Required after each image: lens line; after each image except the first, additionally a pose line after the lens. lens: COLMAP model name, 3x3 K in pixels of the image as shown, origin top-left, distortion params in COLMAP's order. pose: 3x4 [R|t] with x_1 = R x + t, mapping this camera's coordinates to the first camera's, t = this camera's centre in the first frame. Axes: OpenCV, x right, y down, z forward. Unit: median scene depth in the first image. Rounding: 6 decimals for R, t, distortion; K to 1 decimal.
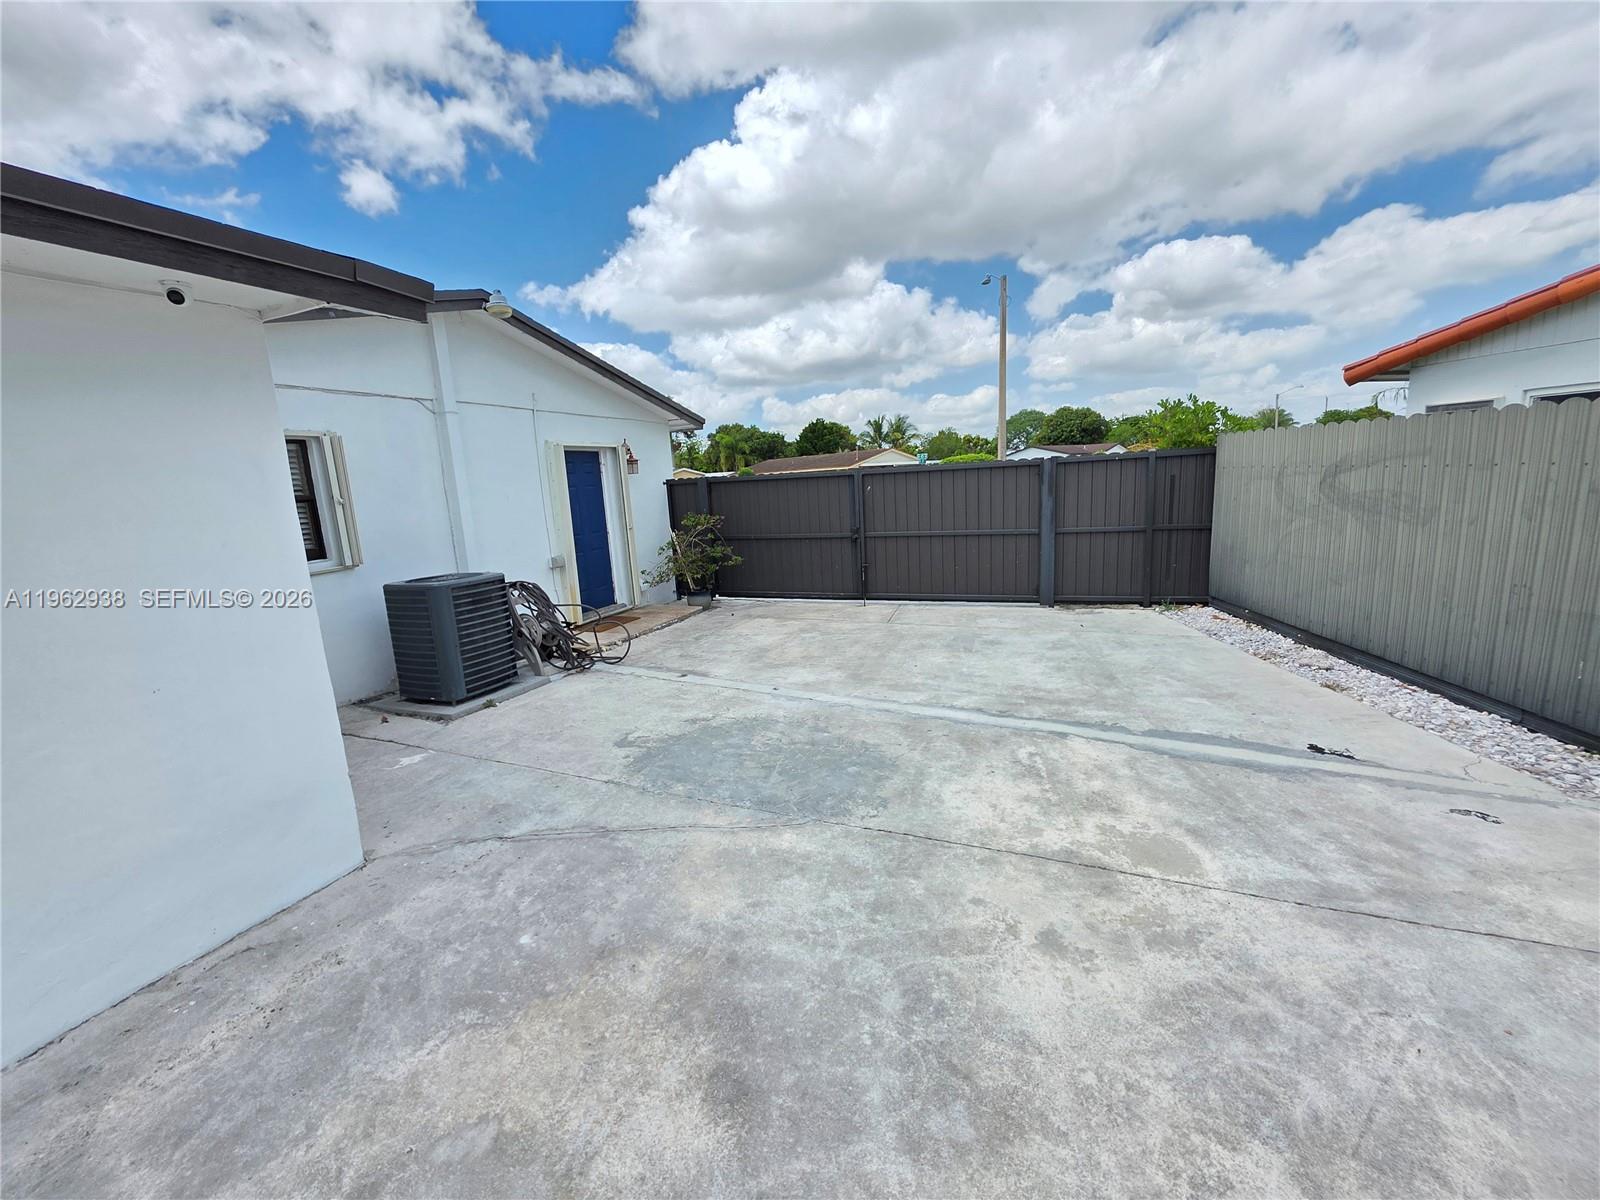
lens RADIAL K [[648.1, 0, 792.1], [0, 648.1, 592.1], [0, 0, 1]] dist [-0.000826, 0.000194]
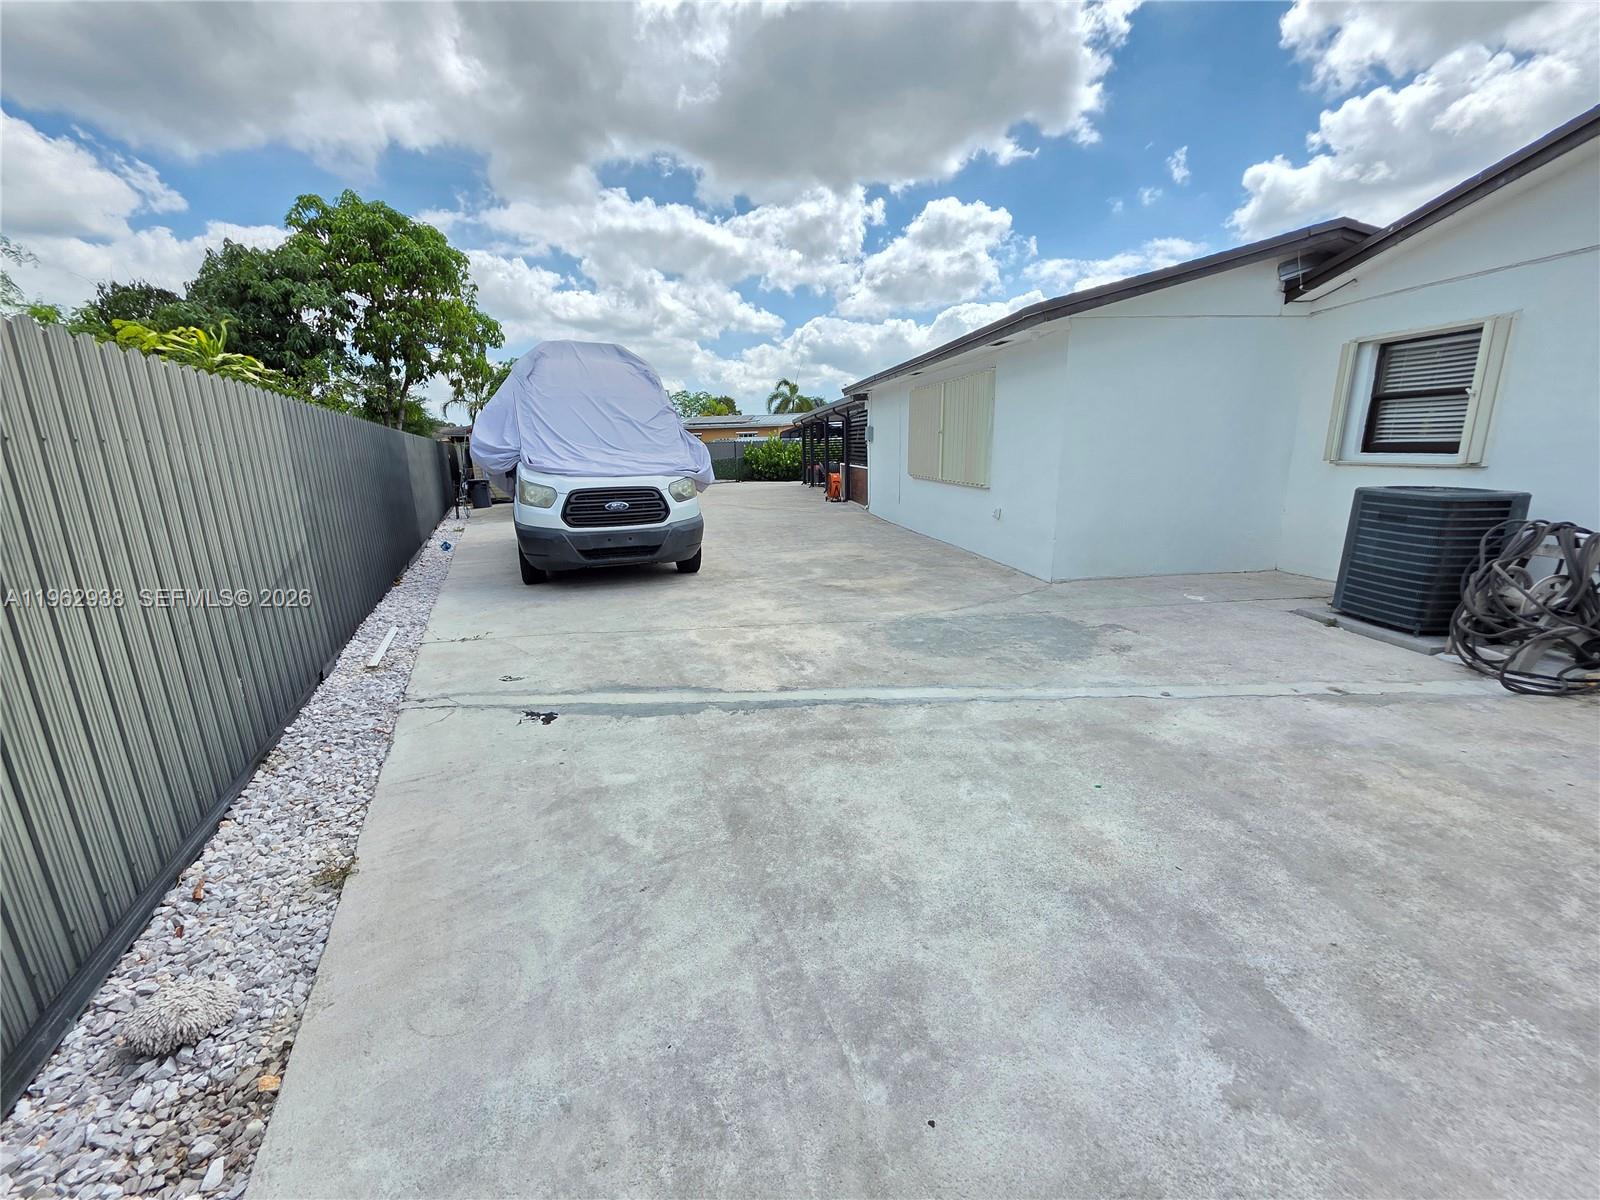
lens RADIAL K [[648.1, 0, 792.1], [0, 648.1, 592.1], [0, 0, 1]] dist [-0.000826, 0.000194]
pose [[-0.862739, 0.186429, -0.470028, 0.766737], [-0.014307, 0.920180, 0.391235, -0.268700], [0.505448, 0.344258, -0.791207, 1.583545]]
